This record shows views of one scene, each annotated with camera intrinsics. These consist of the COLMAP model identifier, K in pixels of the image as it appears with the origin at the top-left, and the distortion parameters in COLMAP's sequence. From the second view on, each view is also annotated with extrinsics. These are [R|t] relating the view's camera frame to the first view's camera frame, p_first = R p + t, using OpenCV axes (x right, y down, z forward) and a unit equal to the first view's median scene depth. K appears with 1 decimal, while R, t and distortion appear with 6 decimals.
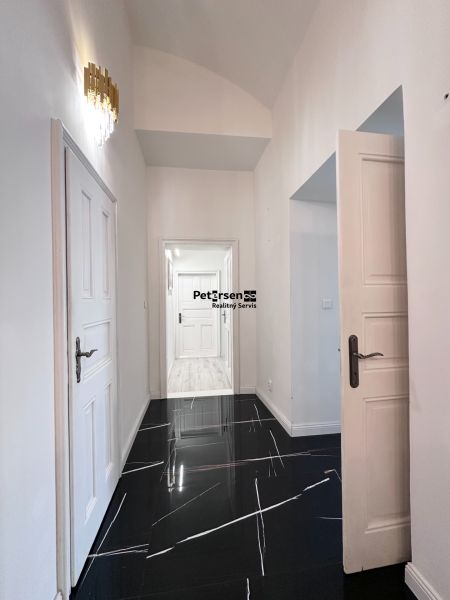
lens RADIAL K [[240.2, 0, 227.0], [0, 240.2, 301.9], [0, 0, 1]] dist [-0.002736, 0.000341]
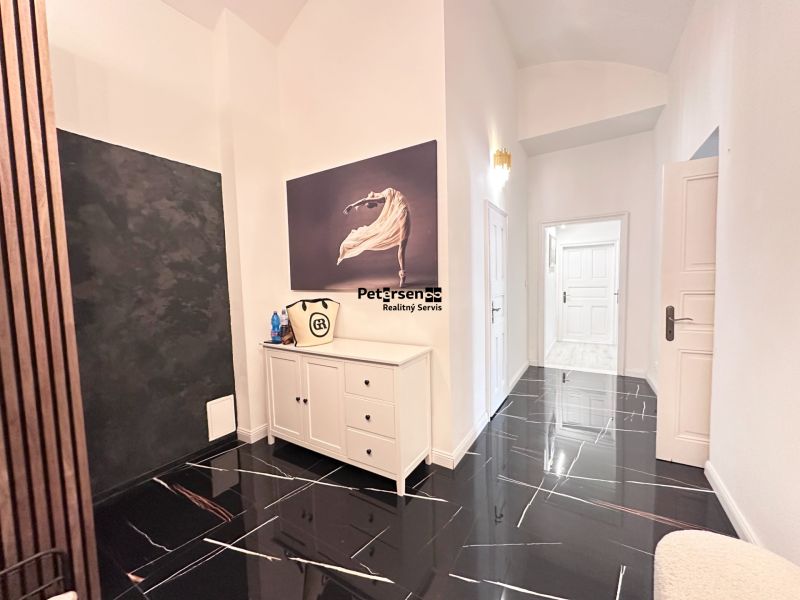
lens RADIAL K [[320.3, 0, 400.6], [0, 320.3, 303.3], [0, 0, 1]] dist [-0.002736, 0.000341]
pose [[0.768445, 0.037453, -0.638818, 0.169272], [0.015516, 0.996902, 0.077111, -0.018367], [0.639727, -0.069168, 0.765483, -0.523161]]
